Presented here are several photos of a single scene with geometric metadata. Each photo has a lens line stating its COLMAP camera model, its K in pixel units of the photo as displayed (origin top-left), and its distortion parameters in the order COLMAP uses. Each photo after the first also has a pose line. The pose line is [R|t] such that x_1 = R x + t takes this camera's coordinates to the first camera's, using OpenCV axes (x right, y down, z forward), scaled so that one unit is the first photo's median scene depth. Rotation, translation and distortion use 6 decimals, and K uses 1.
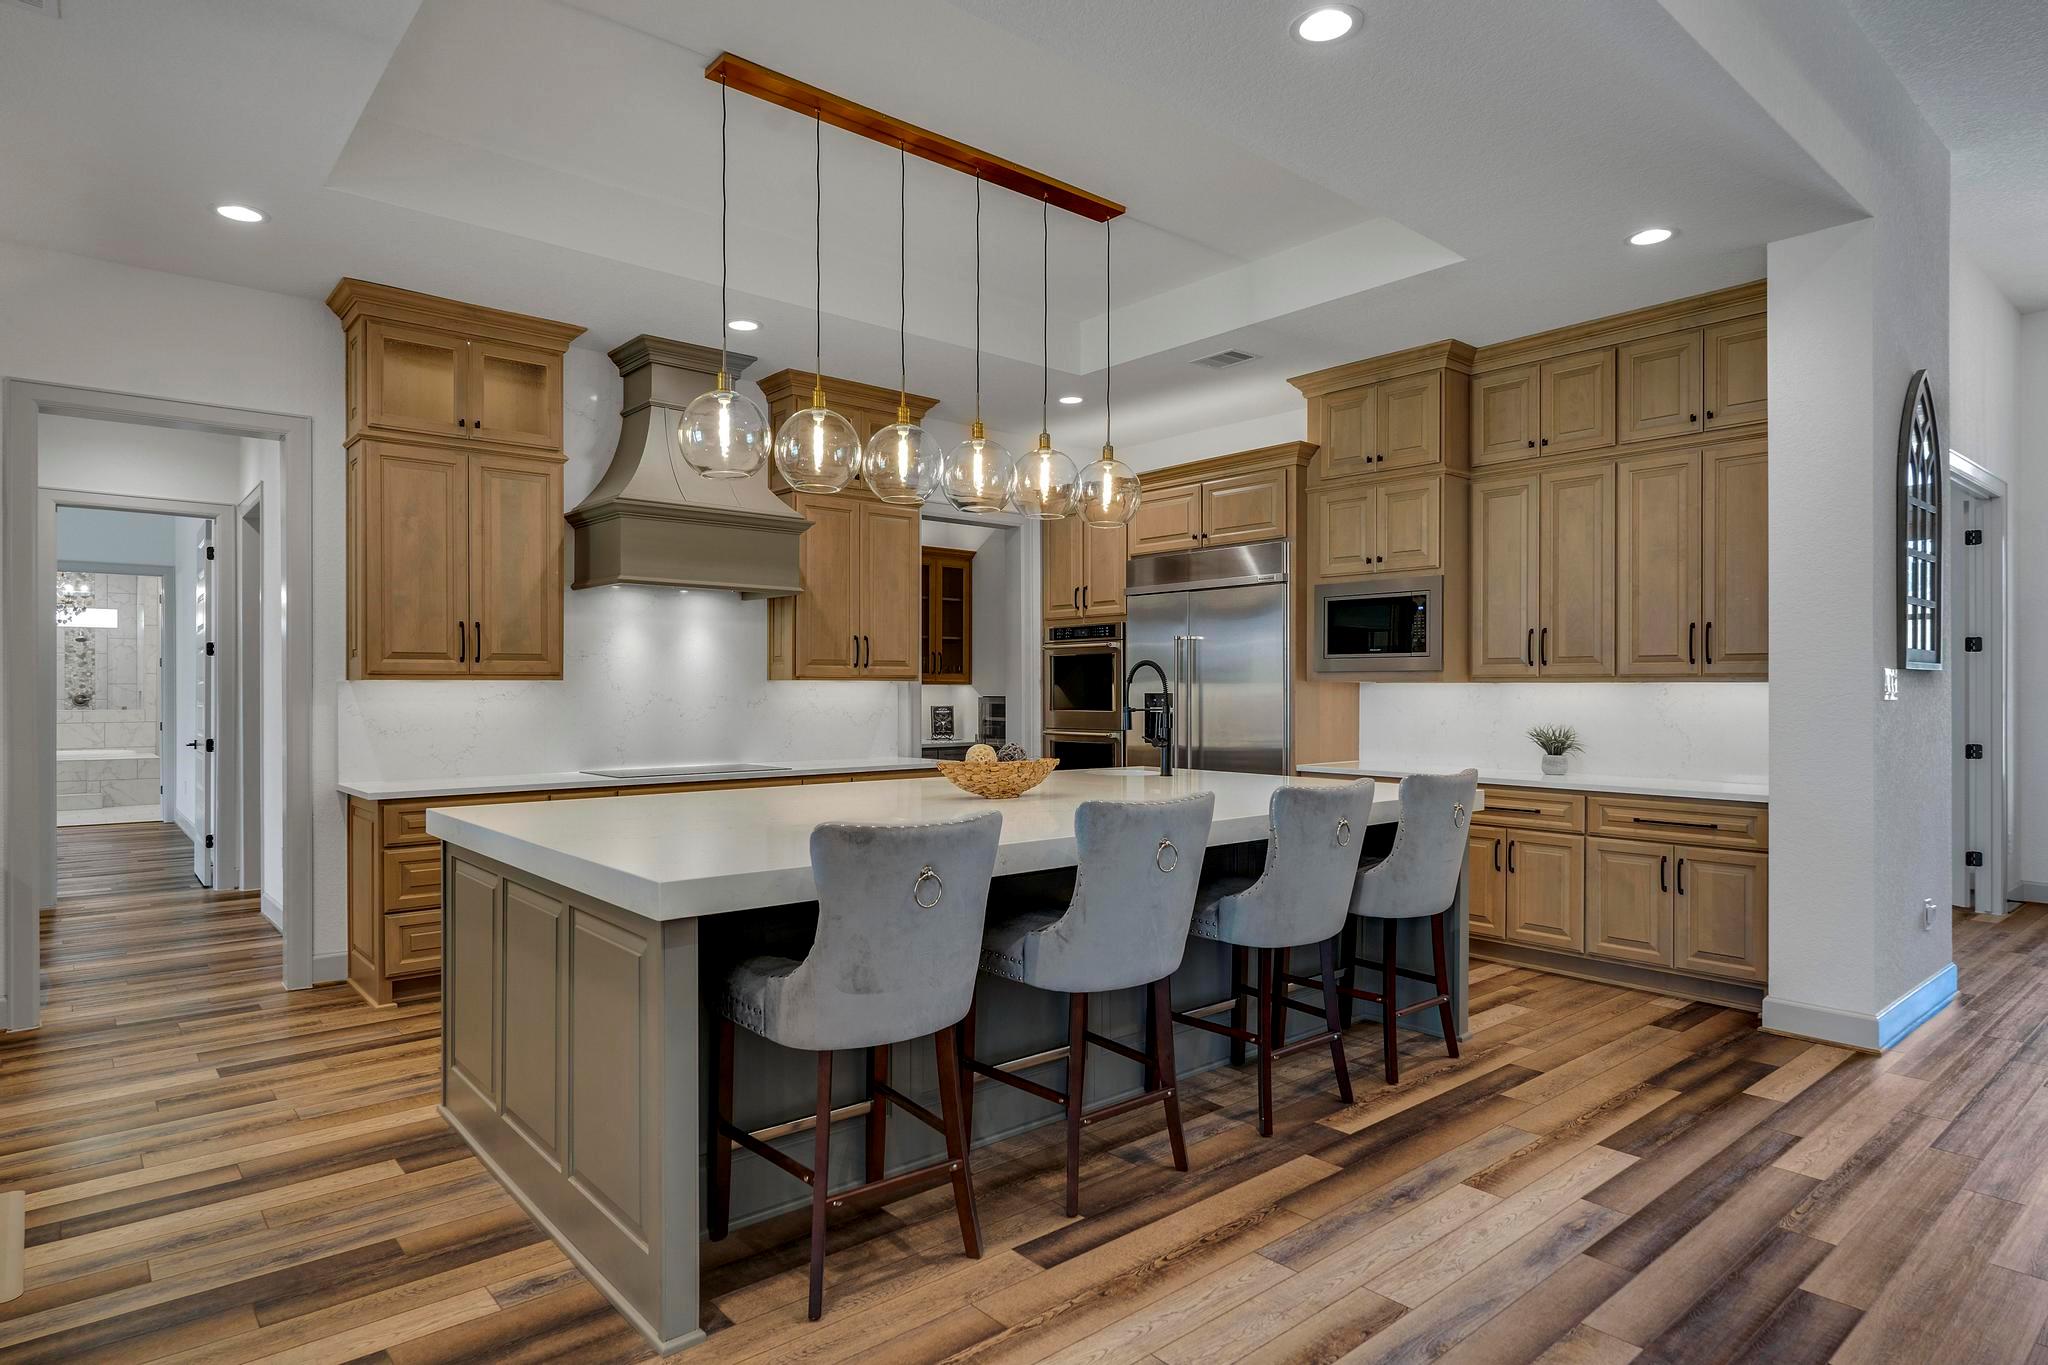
lens RADIAL K [[1155.1, 0, 1024.0], [0, 1155.1, 682.5], [0, 0, 1]] dist [-0.001911, -0.001125]
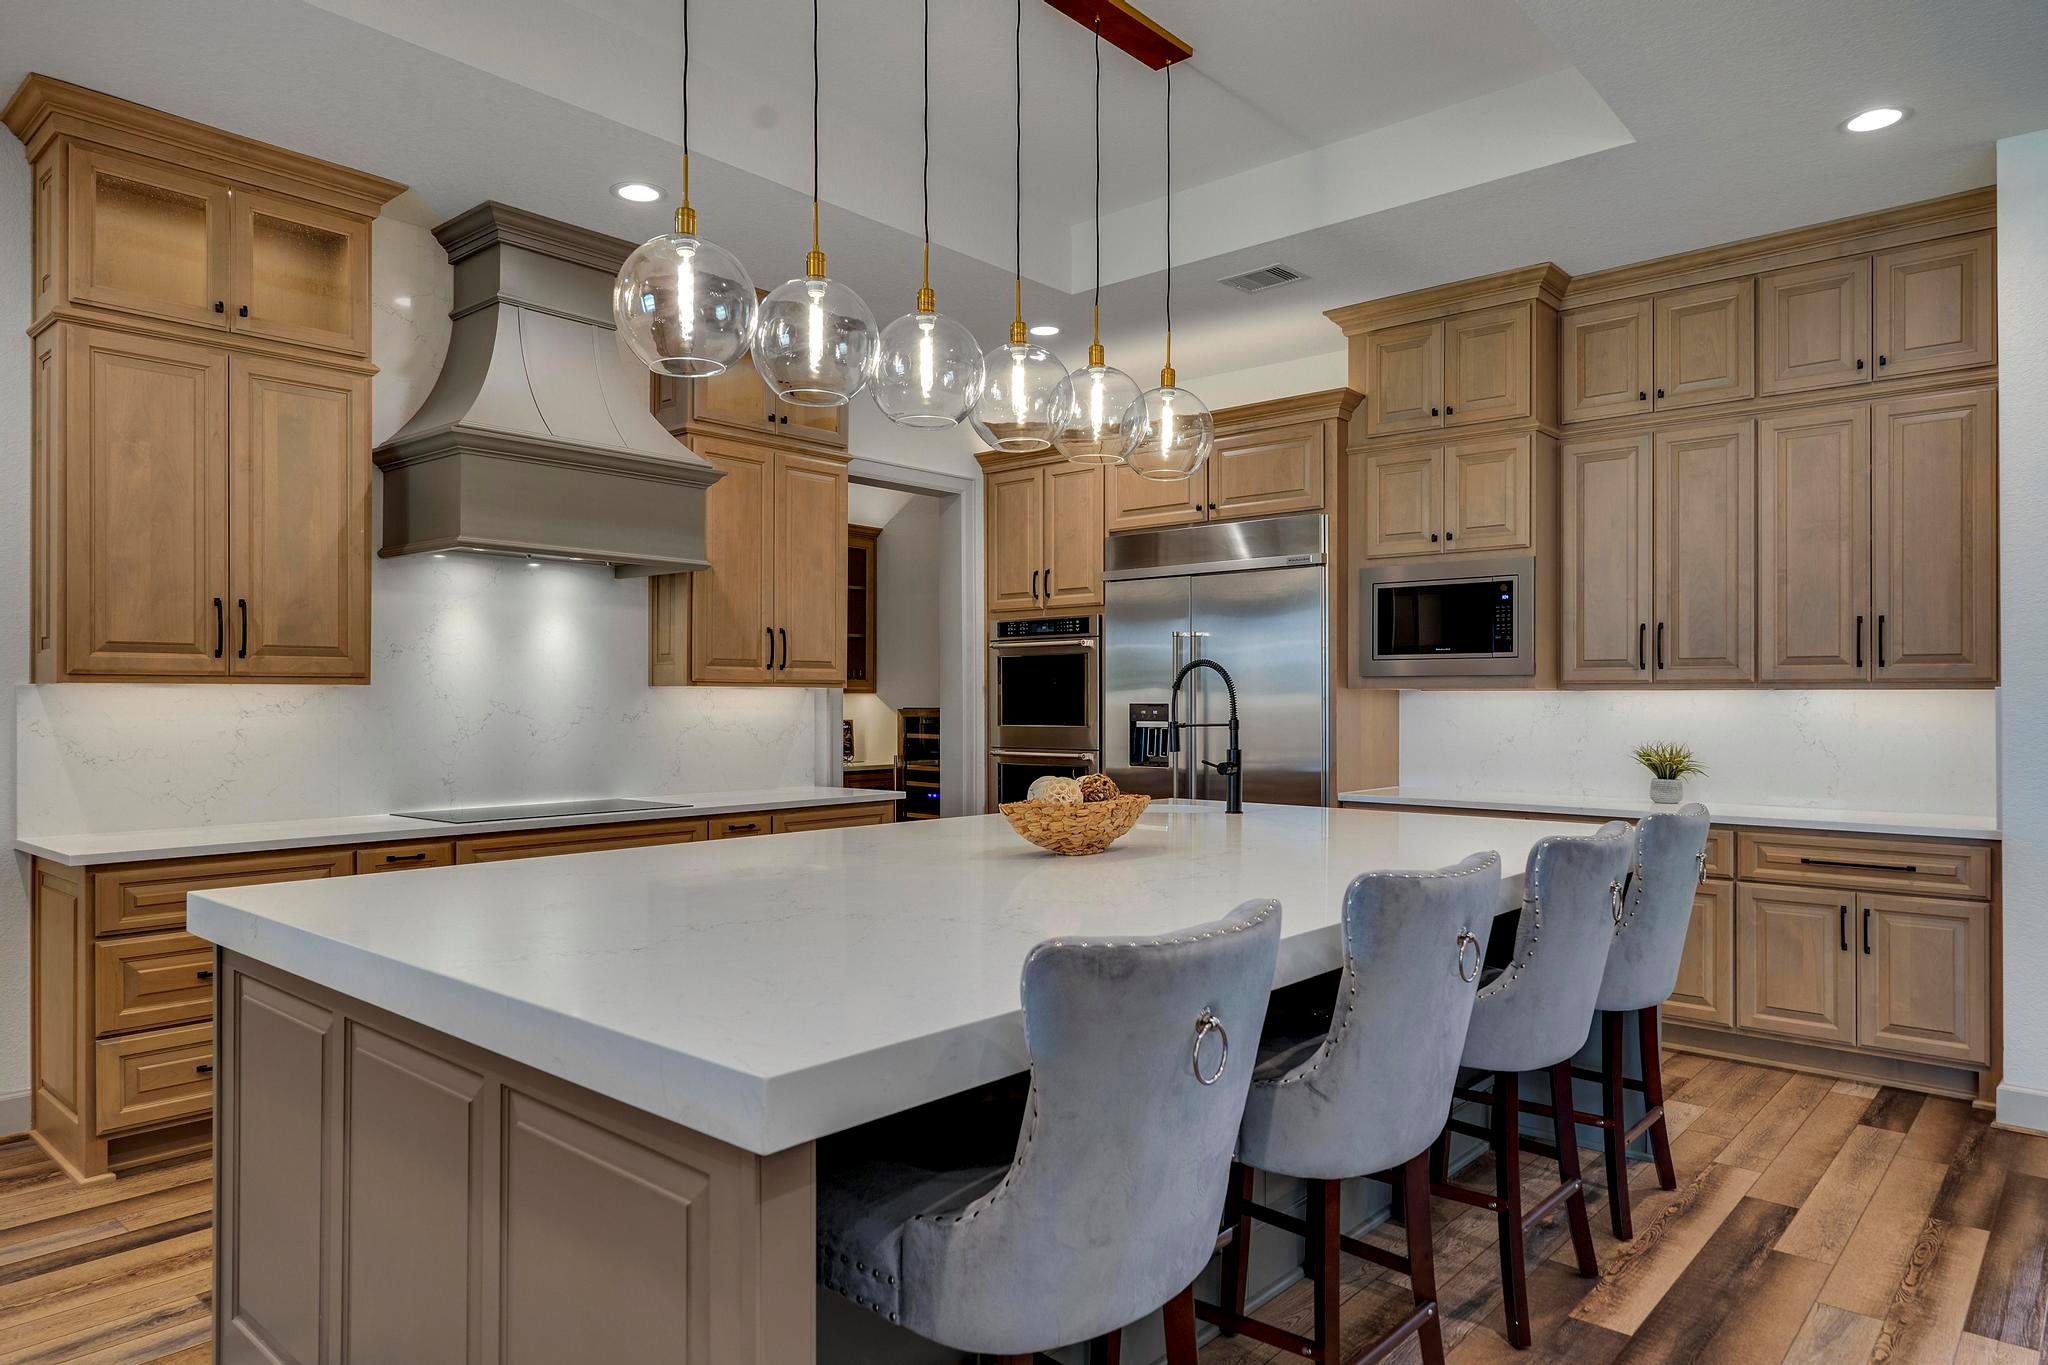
lens RADIAL K [[1265.7, 0, 1023.7], [0, 1265.7, 687.1], [0, 0, 1]] dist [-0.001110, 0.000307]
pose [[0.989565, 0.001802, 0.144077, -0.122927], [-0.001114, 0.999988, -0.004857, 0.002908], [-0.144084, 0.004646, 0.989555, 0.190994]]
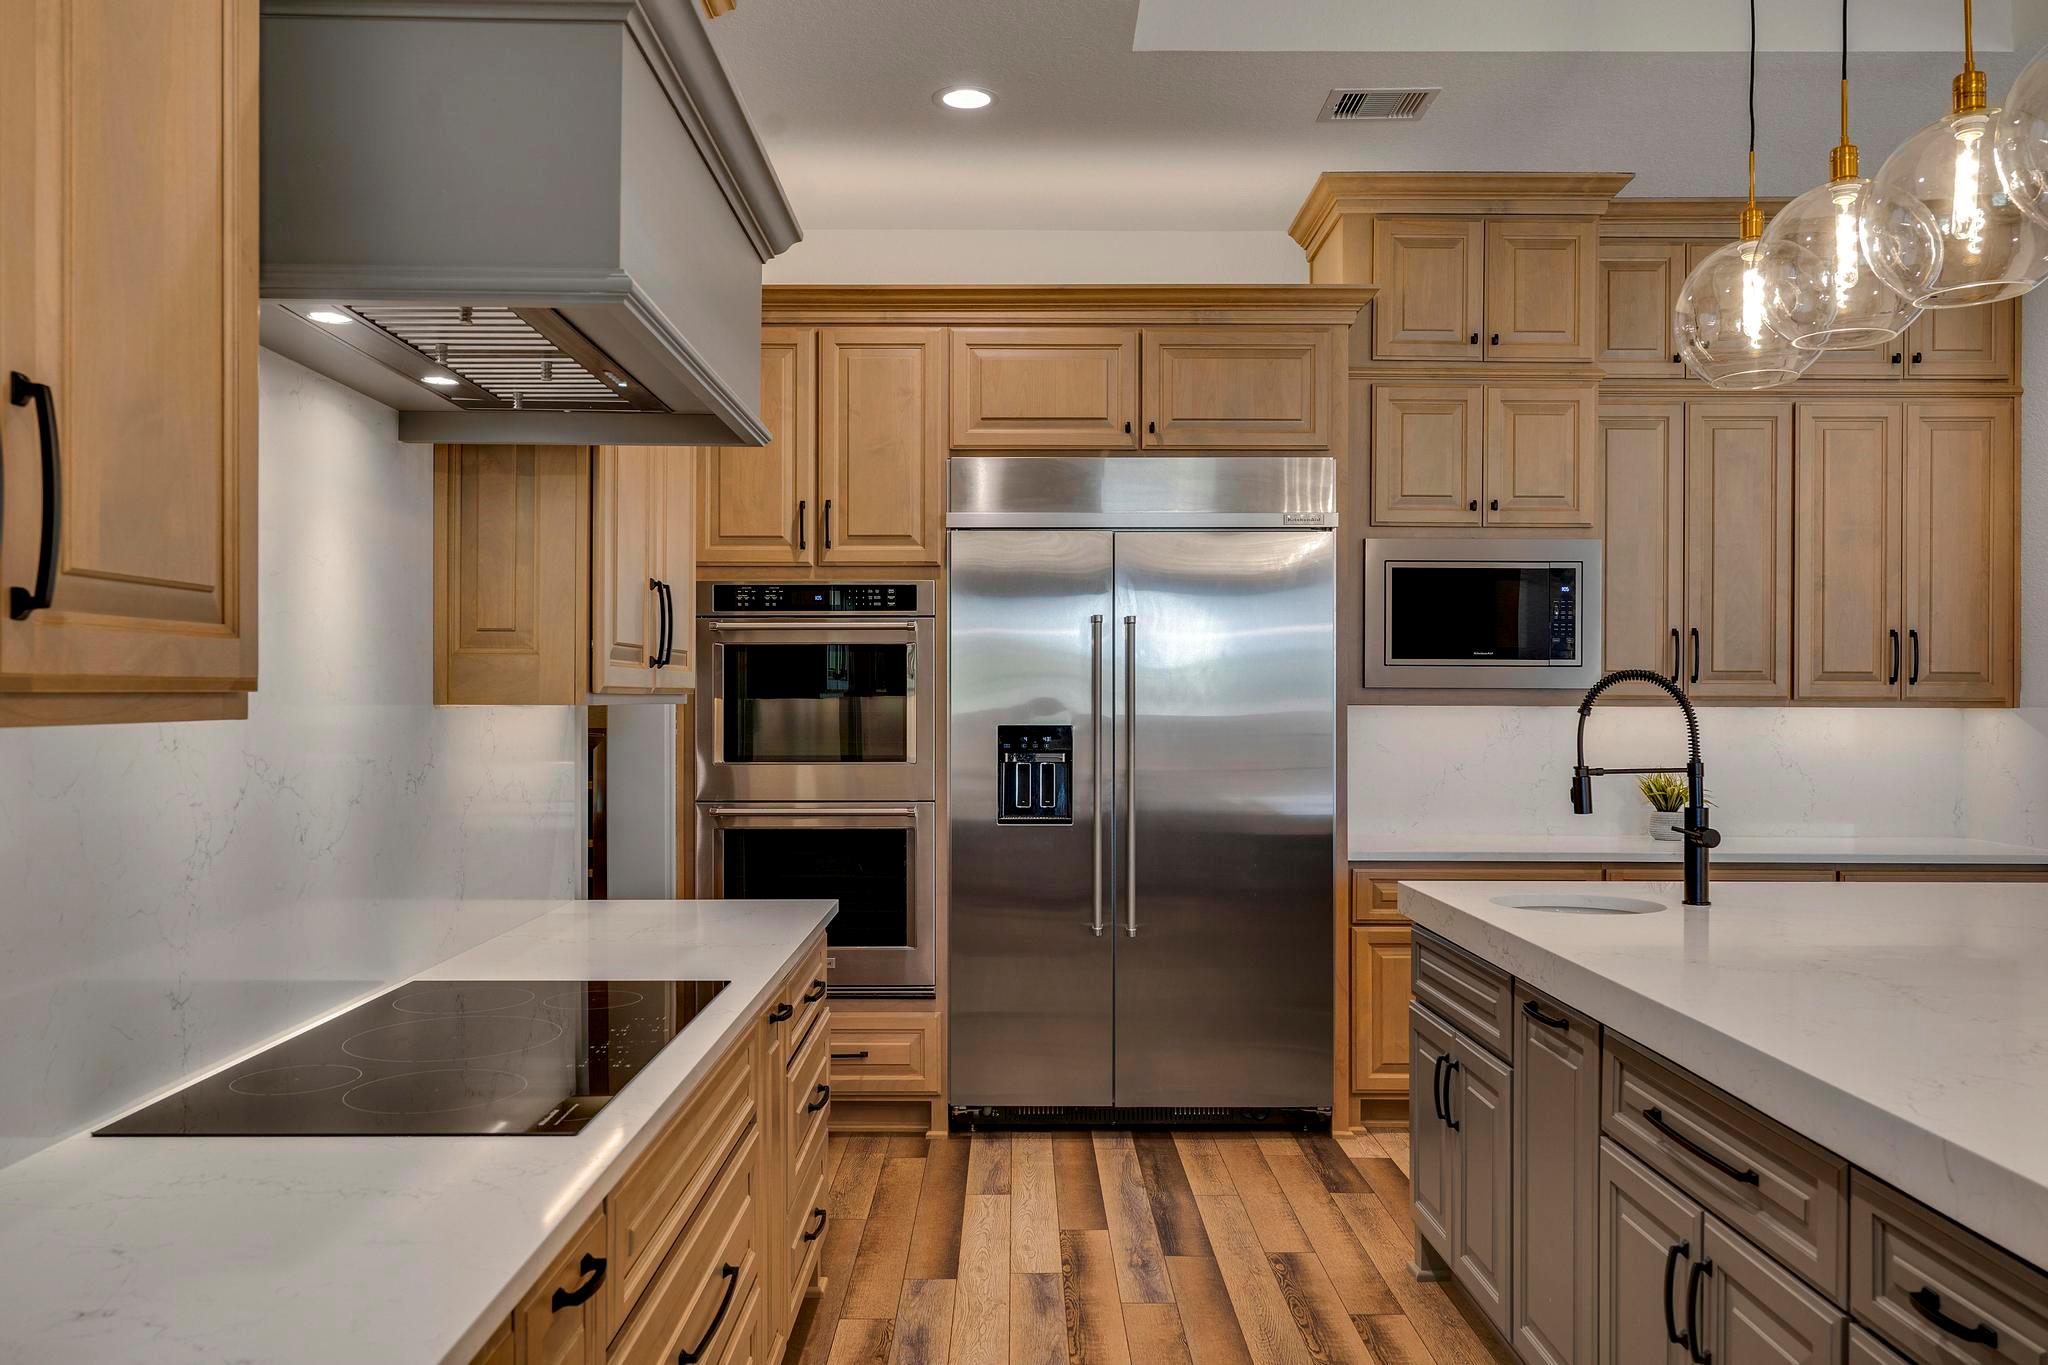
lens RADIAL K [[1559.7, 0, 1024.0], [0, 1559.7, 682.5], [0, 0, 1]] dist [0.000755, 0.000875]
pose [[0.648096, 0.007895, 0.761518, -0.529919], [-0.006230, 0.999968, -0.005065, -0.008120], [-0.761534, -0.001462, 0.648124, 0.724063]]
